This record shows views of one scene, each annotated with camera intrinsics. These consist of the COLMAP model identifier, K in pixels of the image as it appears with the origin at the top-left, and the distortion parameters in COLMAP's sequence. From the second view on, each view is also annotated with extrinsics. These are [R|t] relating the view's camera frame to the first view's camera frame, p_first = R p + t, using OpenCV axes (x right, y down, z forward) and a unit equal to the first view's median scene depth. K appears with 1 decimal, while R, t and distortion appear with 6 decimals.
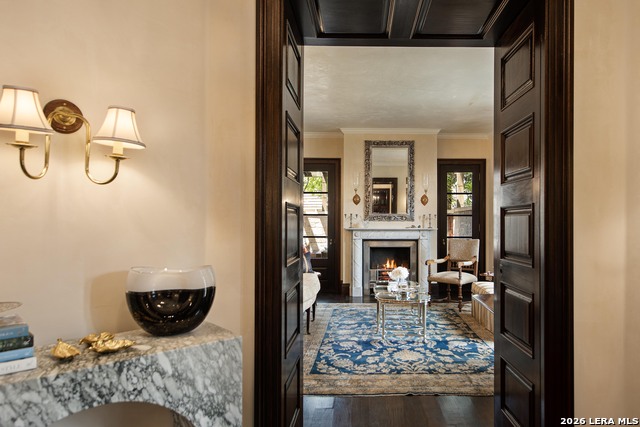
lens RADIAL K [[386.7, 0, 320.6], [0, 386.7, 216.9], [0, 0, 1]] dist [0.000647, 0.000094]
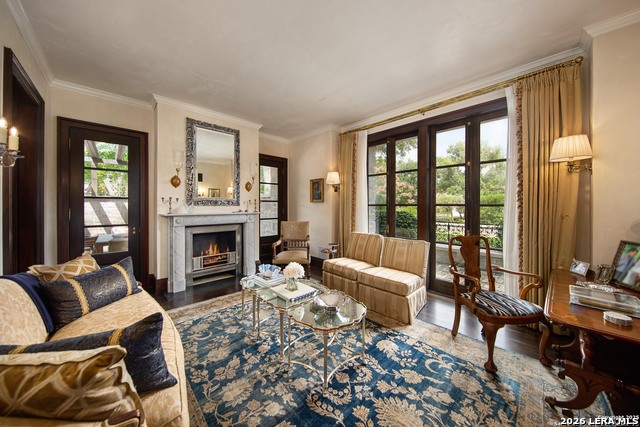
lens RADIAL K [[223.5, 0, 317.3], [0, 223.5, 206.5], [0, 0, 1]] dist [-0.000722, -0.000059]
pose [[0.676390, -0.001222, 0.736543, -0.067419], [-0.009474, 0.999901, 0.010359, 0.004273], [-0.736483, -0.013985, 0.676312, 0.428251]]
